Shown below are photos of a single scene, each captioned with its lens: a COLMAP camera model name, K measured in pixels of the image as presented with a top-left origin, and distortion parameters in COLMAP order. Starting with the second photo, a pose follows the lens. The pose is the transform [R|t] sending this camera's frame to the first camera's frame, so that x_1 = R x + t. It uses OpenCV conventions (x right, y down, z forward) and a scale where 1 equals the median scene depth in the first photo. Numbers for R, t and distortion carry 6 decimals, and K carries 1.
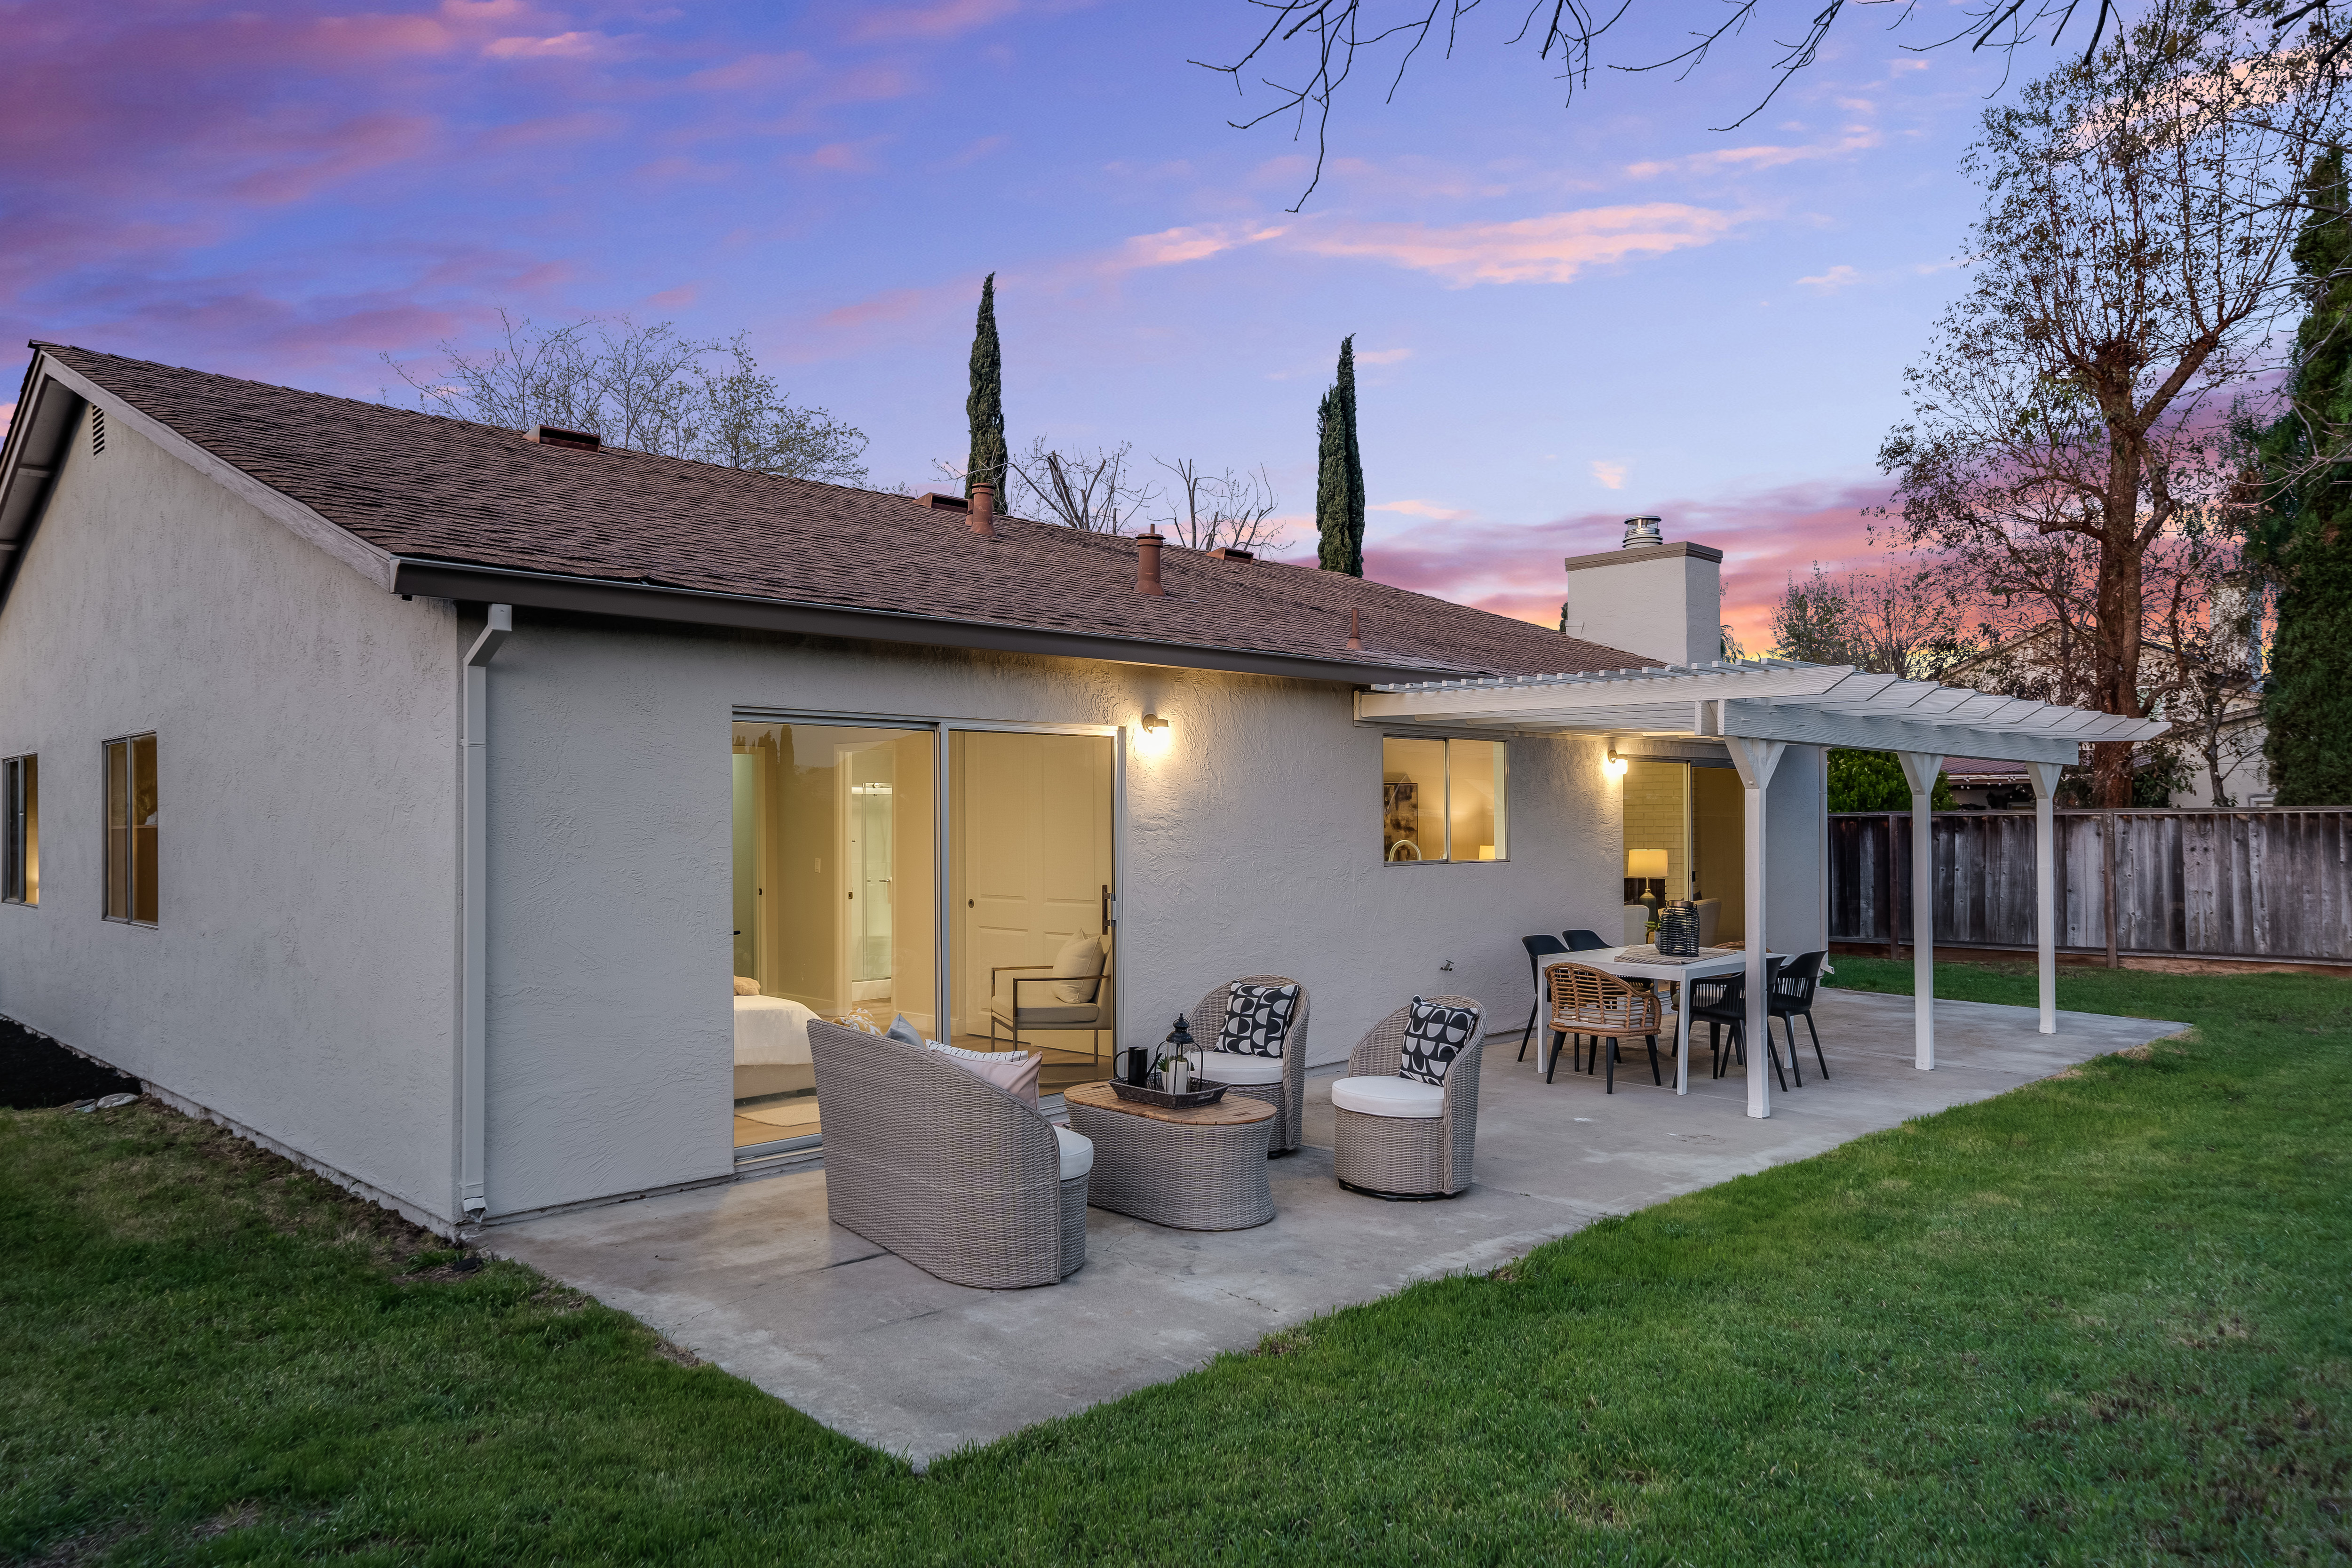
lens RADIAL K [[1562.8, 0, 1168.0], [0, 1562.8, 814.6], [0, 0, 1]] dist [0.033757, 0.000447]
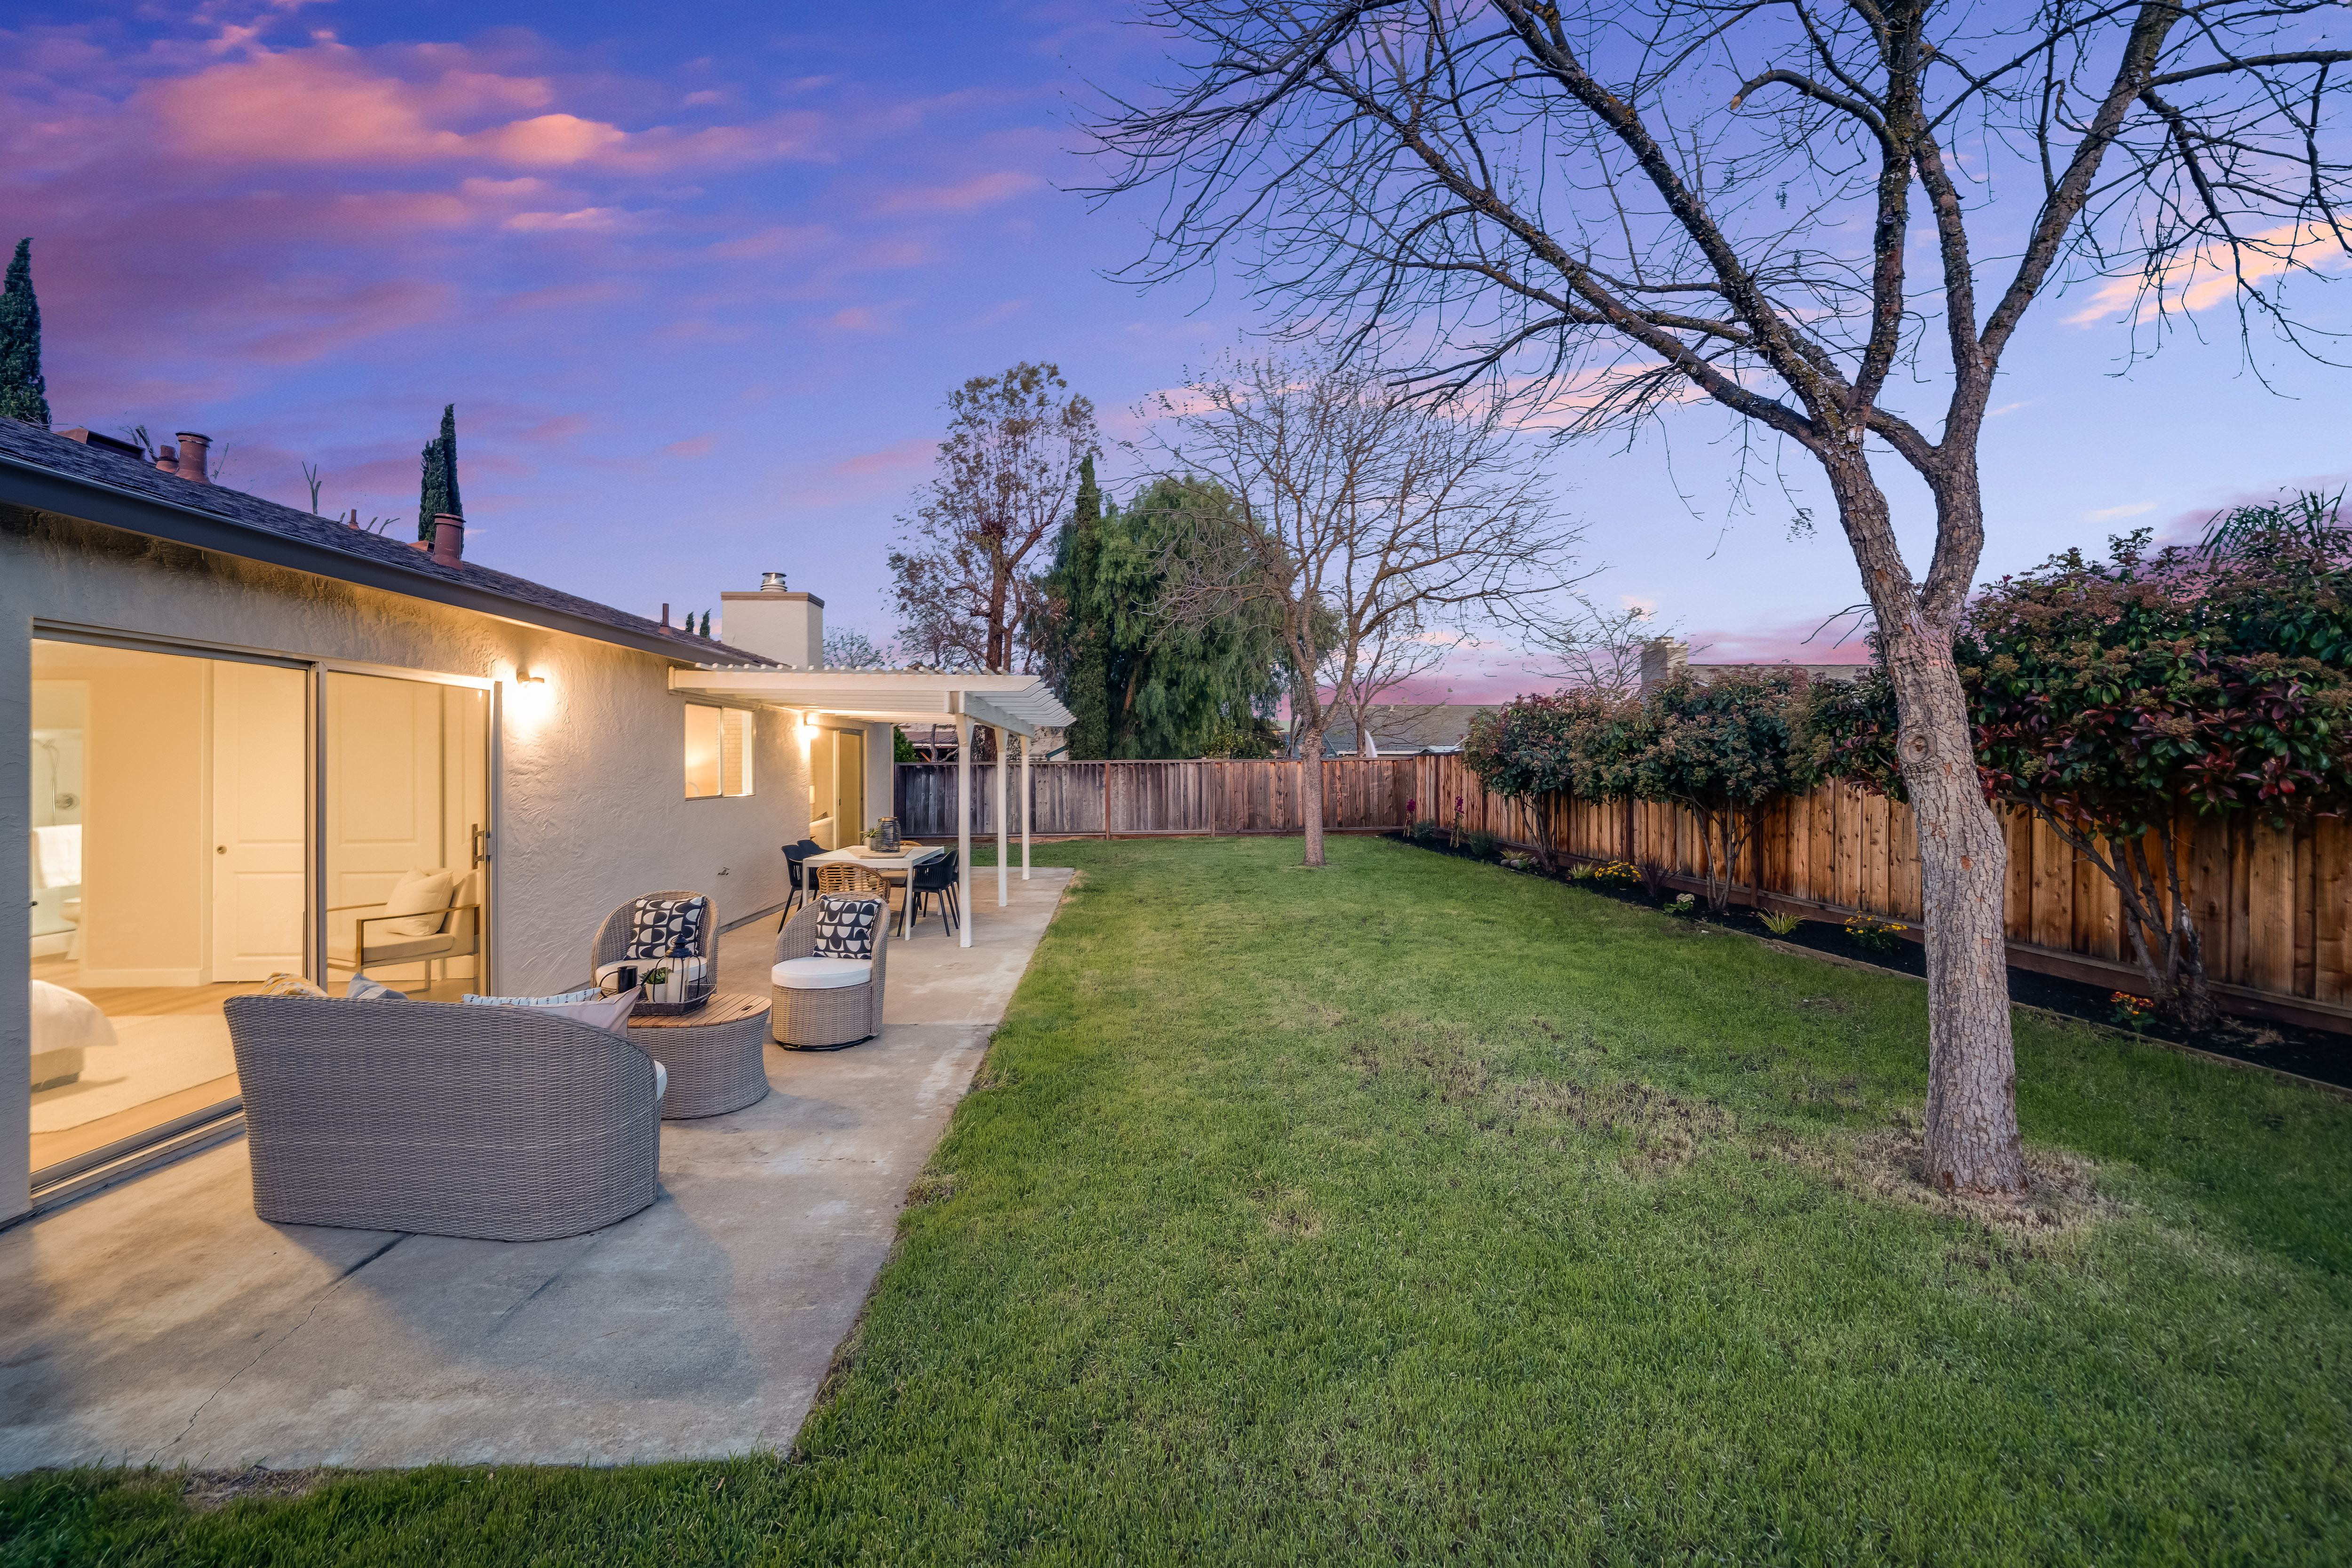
lens RADIAL K [[902.2, 0, 1170.5], [0, 902.2, 755.7], [0, 0, 1]] dist [-0.001483, 0.000317]
pose [[0.670047, 0.009207, 0.742261, -0.183870], [-0.000508, 0.999929, -0.011945, 0.004198], [-0.742318, 0.007627, 0.670004, 0.214075]]
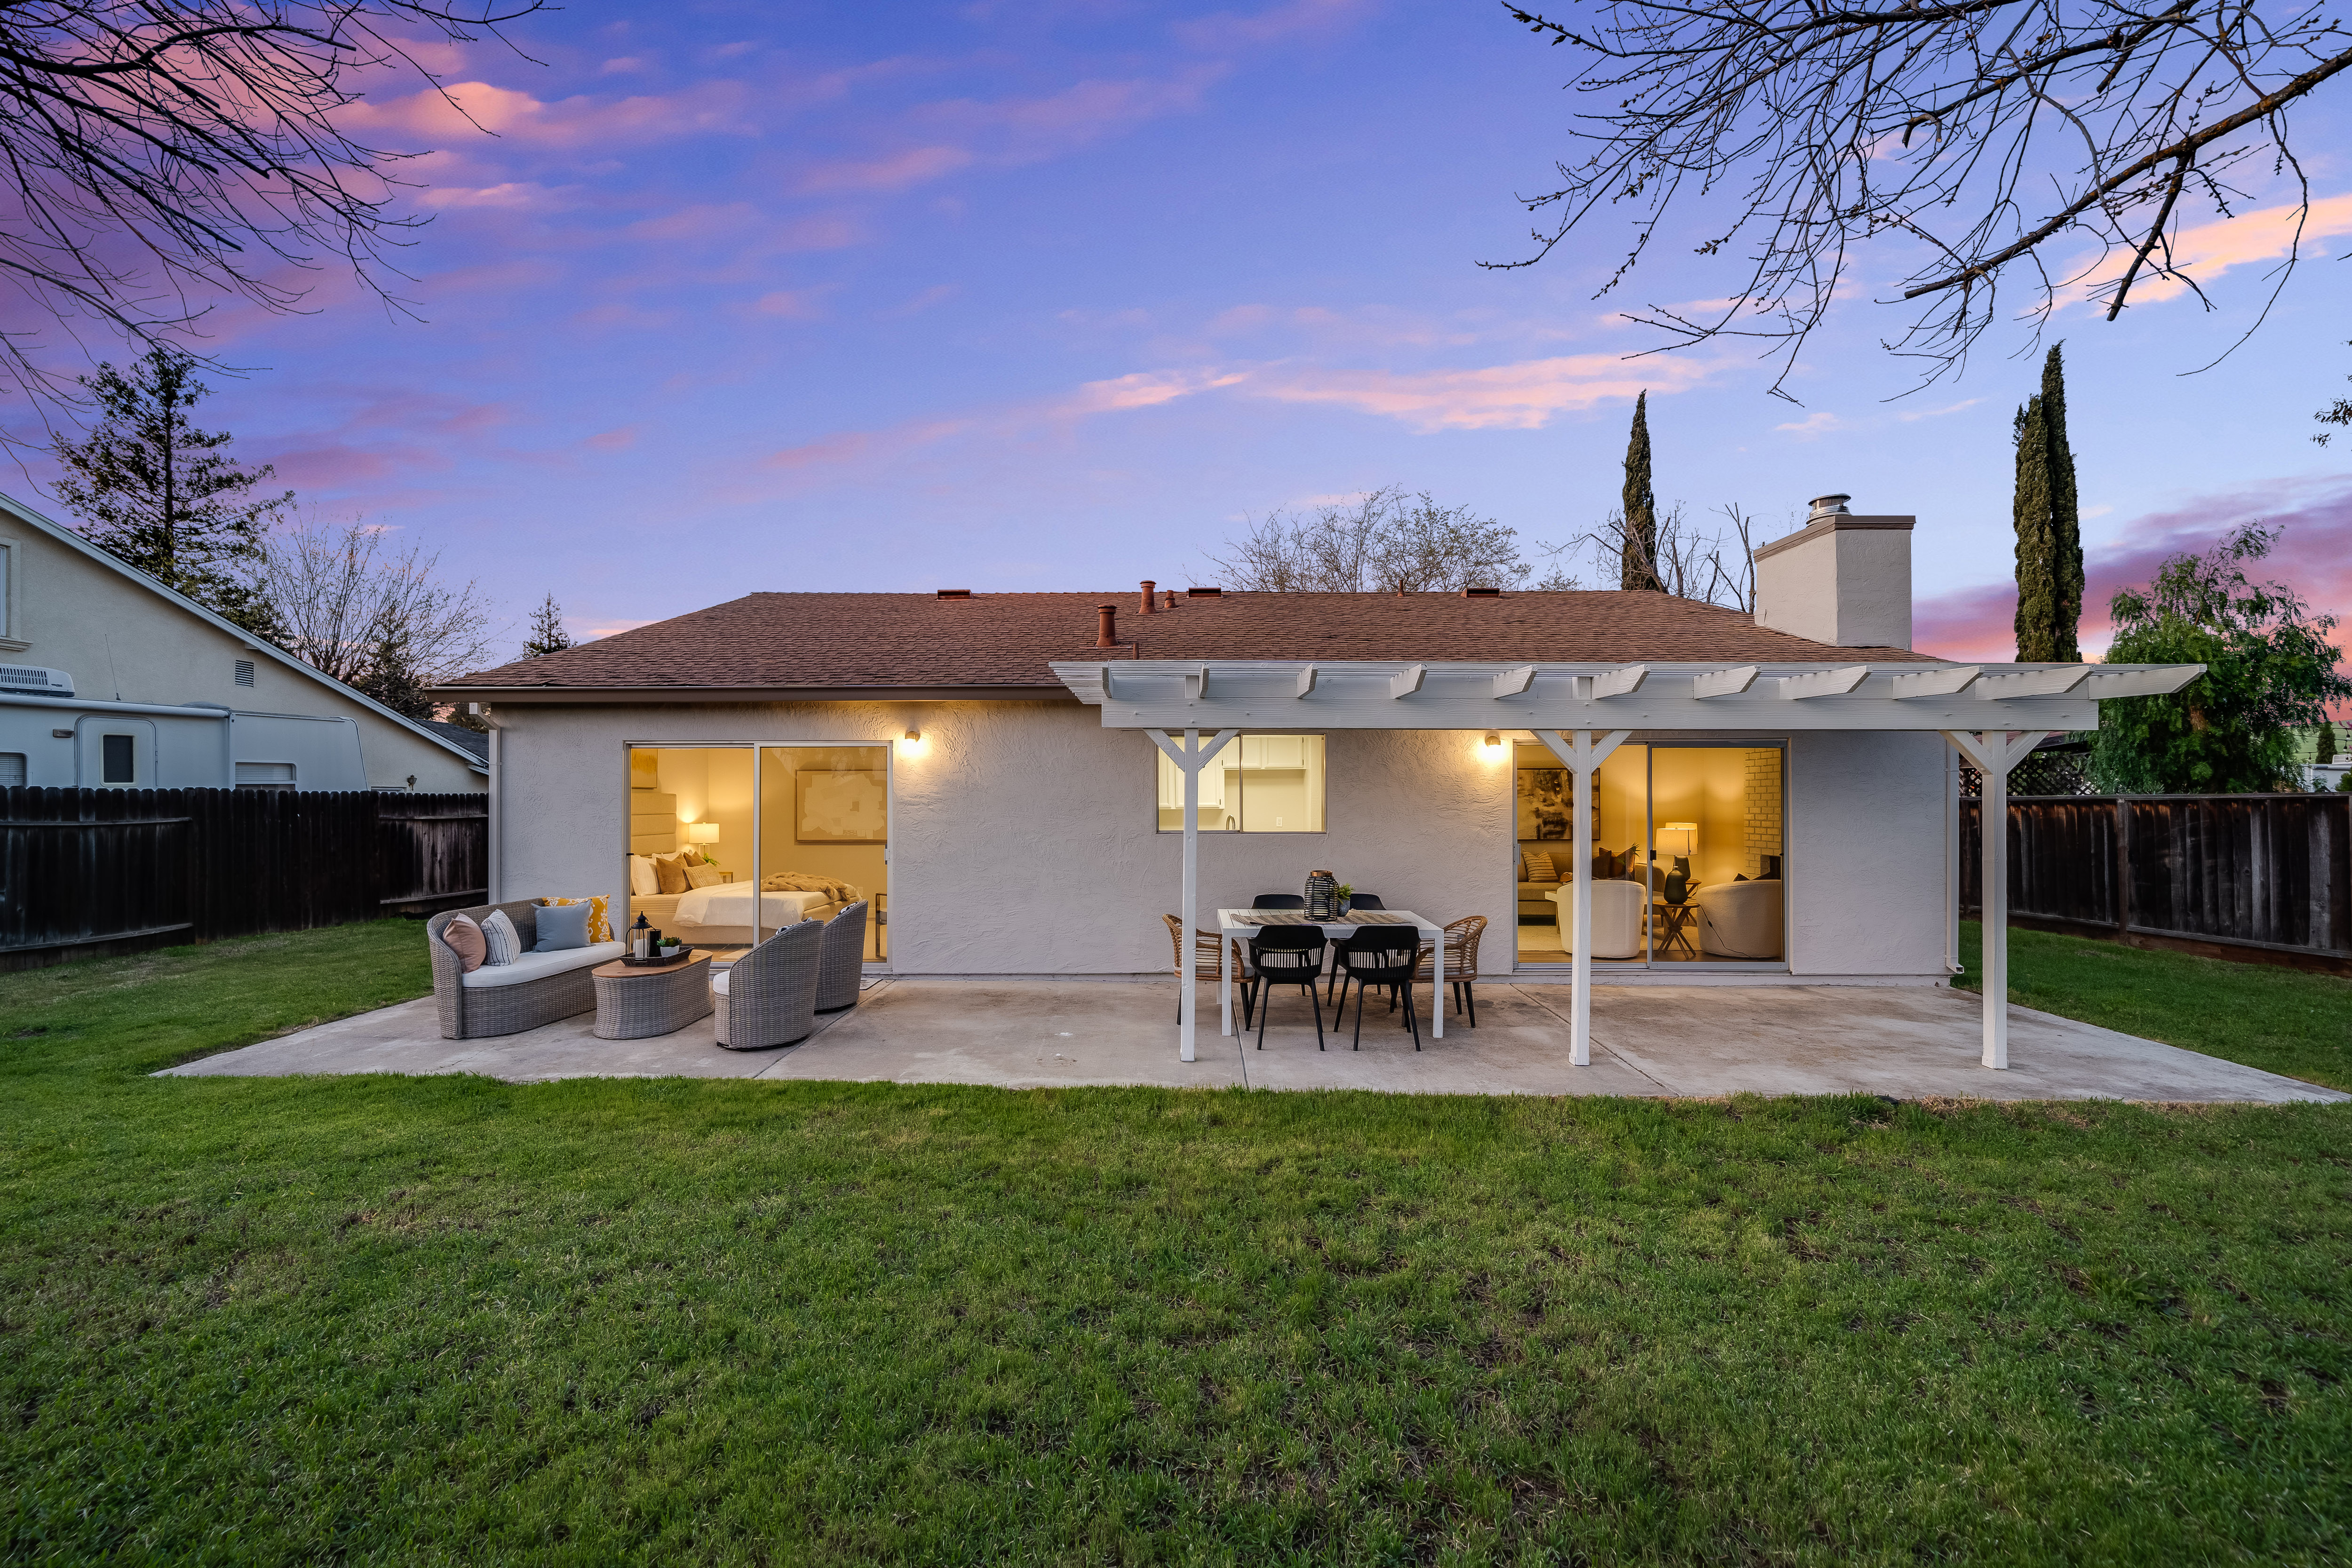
lens RADIAL K [[986.9, 0, 1172.5], [0, 986.9, 811.3], [0, 0, 1]] dist [-0.000248, 0.000160]
pose [[0.690498, 0.015083, -0.723177, 0.889586], [-0.001810, 0.999815, 0.019125, -0.002502], [0.723332, -0.011896, 0.690398, 0.487716]]
